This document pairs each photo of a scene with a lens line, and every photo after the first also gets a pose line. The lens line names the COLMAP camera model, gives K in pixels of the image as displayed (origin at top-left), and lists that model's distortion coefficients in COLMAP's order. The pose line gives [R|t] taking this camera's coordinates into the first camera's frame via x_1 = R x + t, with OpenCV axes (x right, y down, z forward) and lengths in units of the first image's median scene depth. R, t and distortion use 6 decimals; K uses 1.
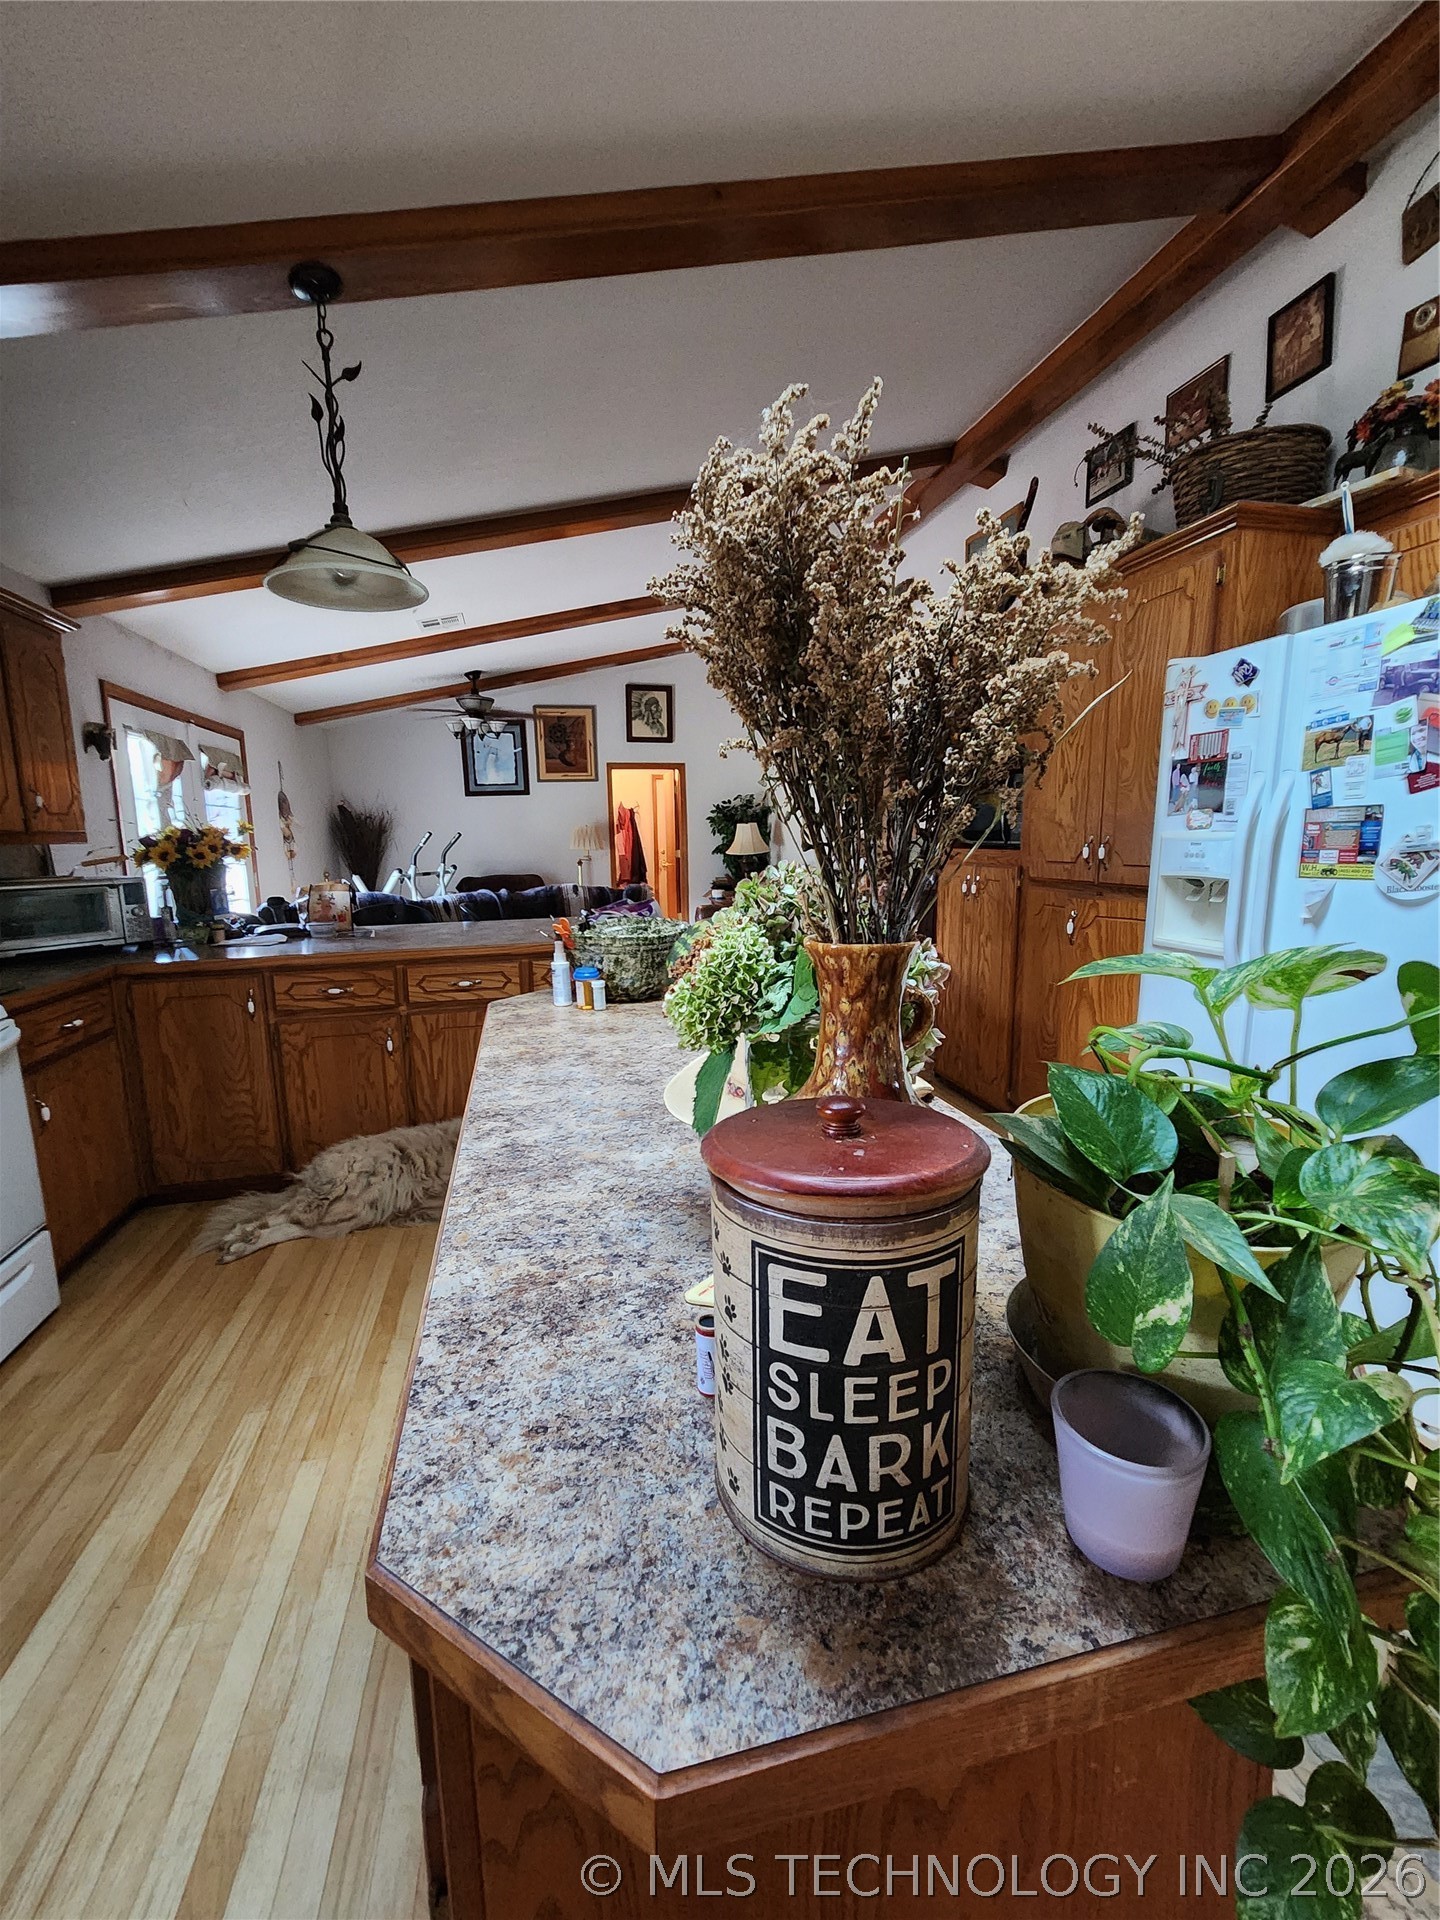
lens RADIAL K [[792.8, 0, 717.5], [0, 792.8, 966.9], [0, 0, 1]] dist [-0.008042, 0.003377]
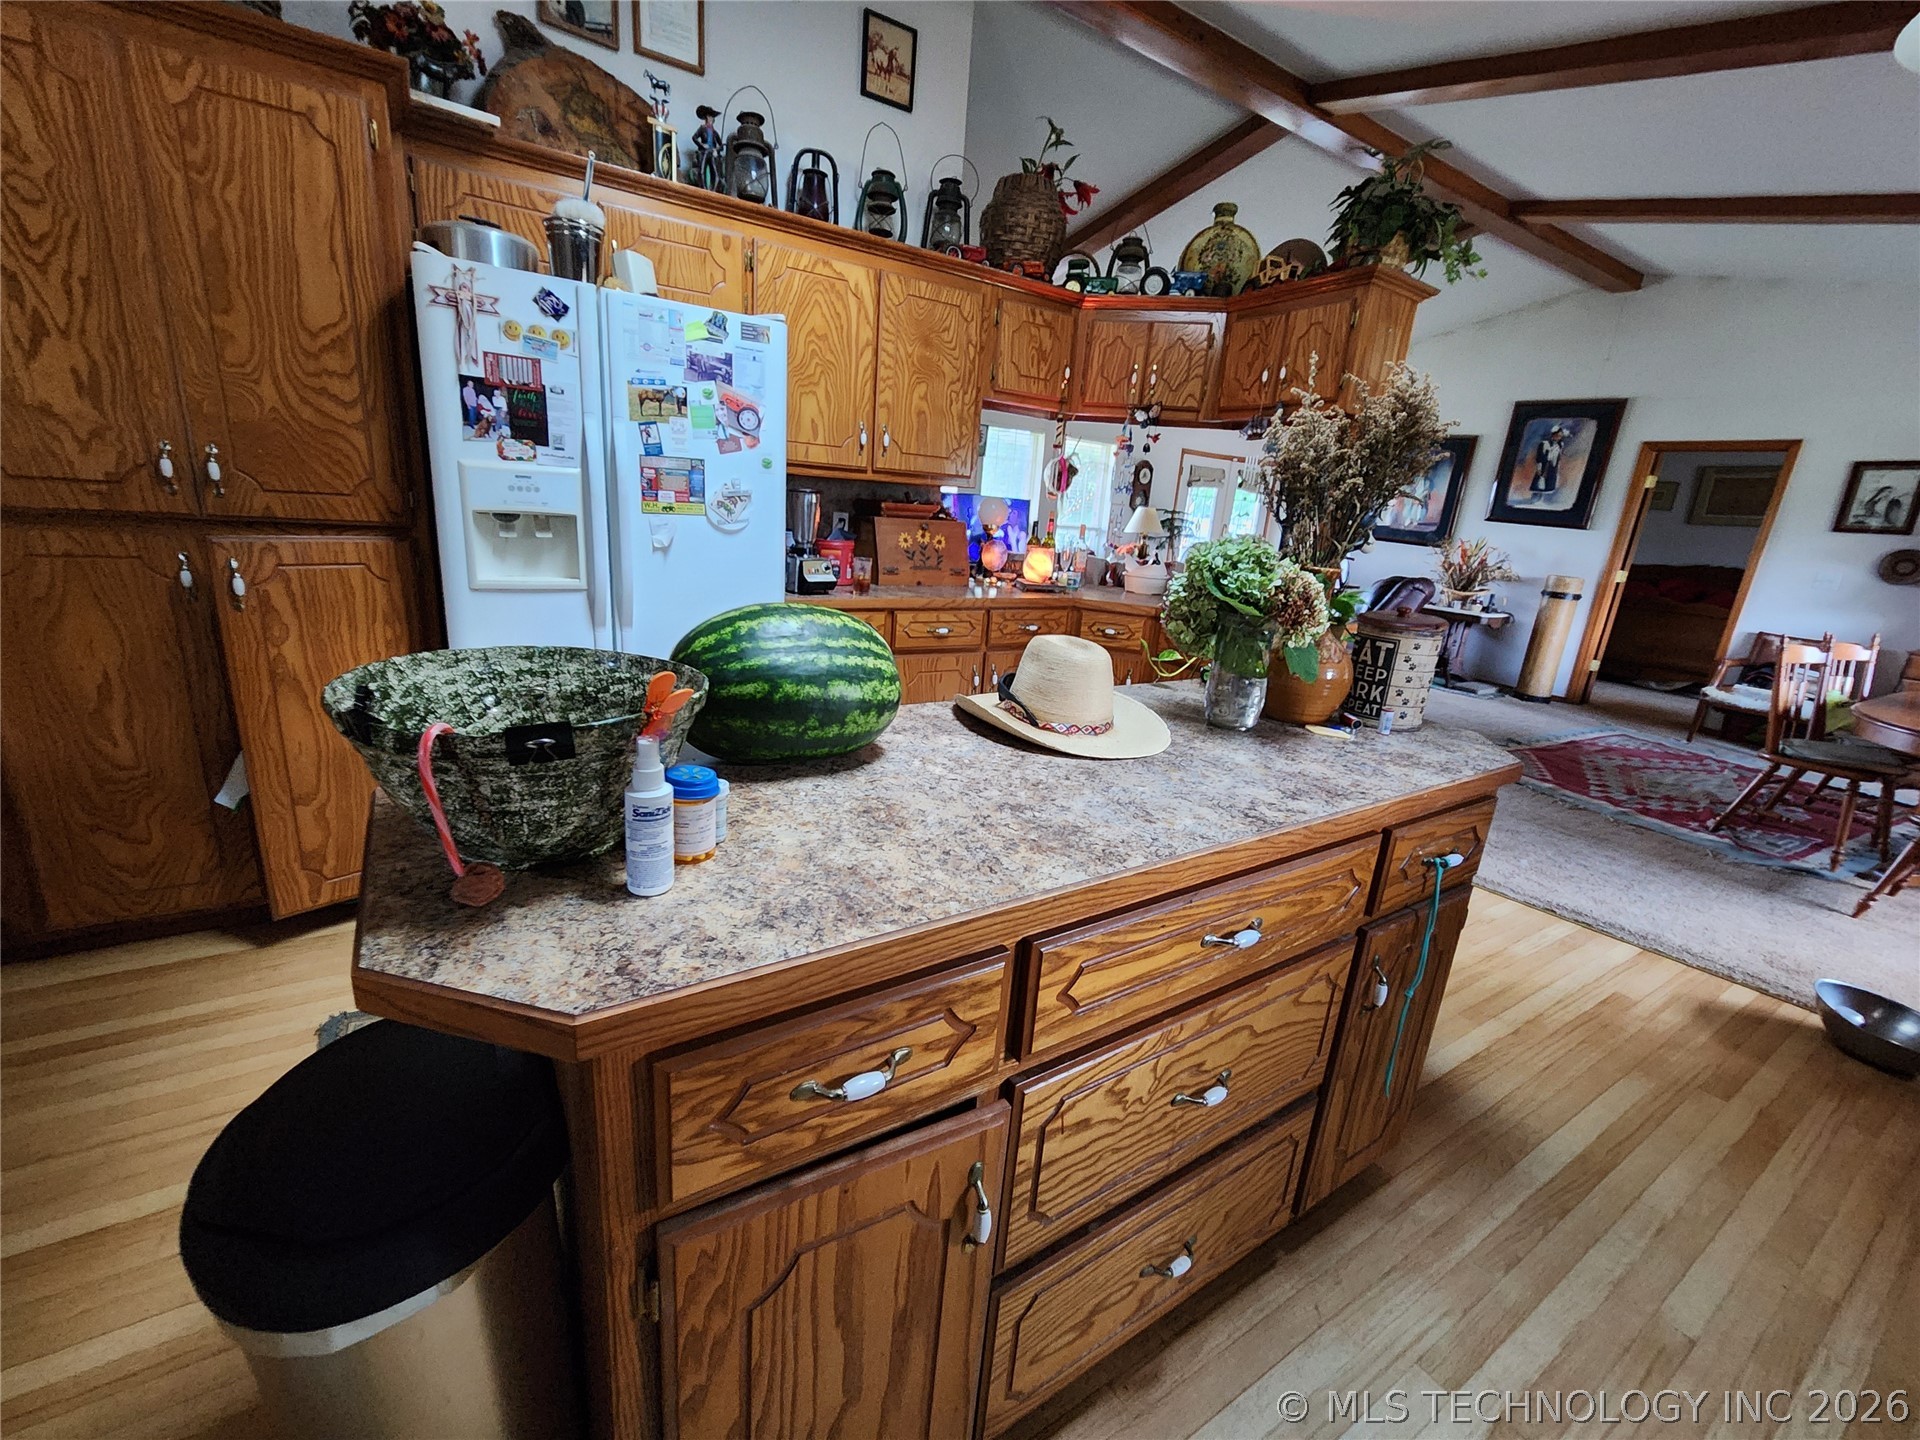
lens RADIAL K [[792.8, 0, 957.0], [0, 792.8, 719.8], [0, 0, 1]] dist [-0.008042, 0.003377]
pose [[-0.342349, -0.261332, 0.902498, -0.628128], [0.081522, 0.948656, 0.305622, -0.151492], [-0.936029, 0.178203, -0.303467, 1.023565]]
